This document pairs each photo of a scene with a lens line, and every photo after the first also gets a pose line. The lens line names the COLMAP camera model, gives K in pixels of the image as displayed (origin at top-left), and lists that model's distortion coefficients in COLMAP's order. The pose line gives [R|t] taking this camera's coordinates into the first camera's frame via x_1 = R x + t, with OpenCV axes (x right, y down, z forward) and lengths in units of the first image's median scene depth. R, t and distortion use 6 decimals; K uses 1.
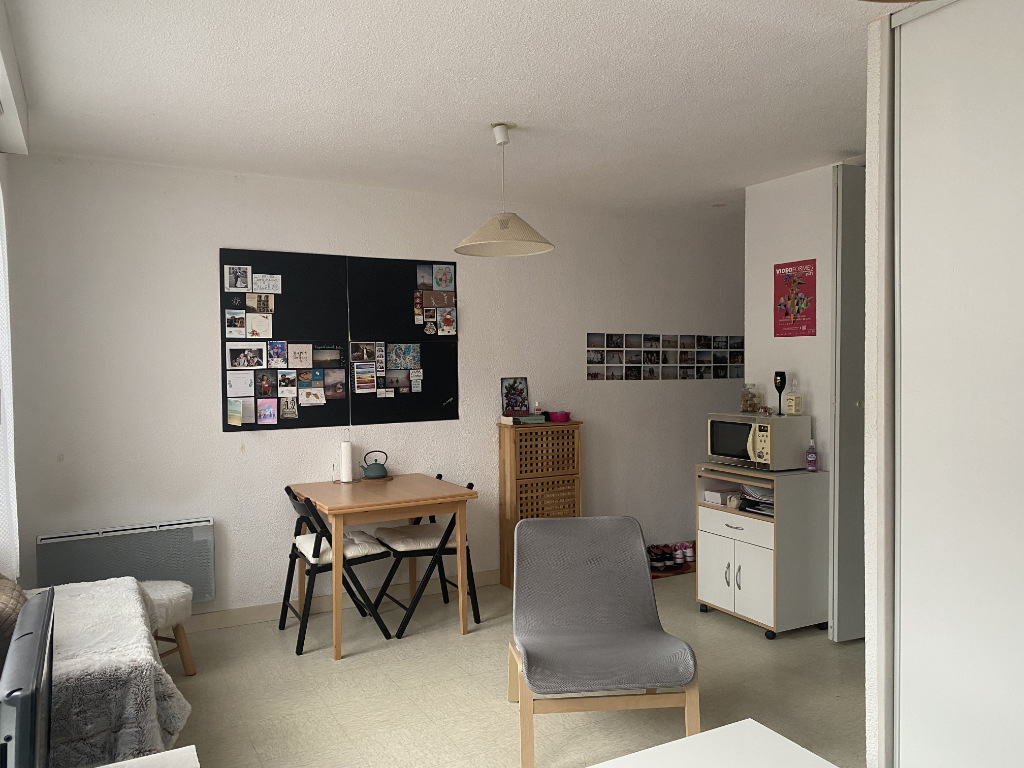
lens RADIAL K [[777.0, 0, 510.9], [0, 777.0, 386.6], [0, 0, 1]] dist [0.045909, -0.003566]
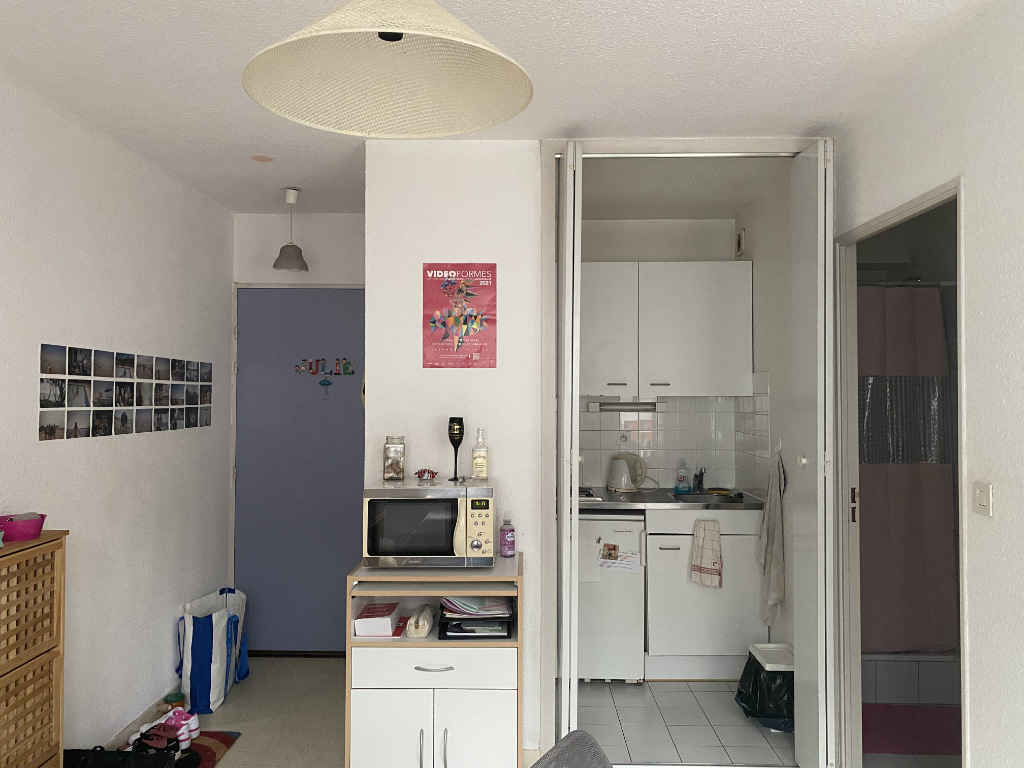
lens RADIAL K [[777.0, 0, 515.0], [0, 777.0, 375.5], [0, 0, 1]] dist [0.045909, -0.003566]
pose [[0.476657, 0.027940, 0.878645, -0.190956], [0.023999, 0.998709, -0.044778, -0.019692], [-0.878762, 0.042430, 0.475371, 0.504233]]
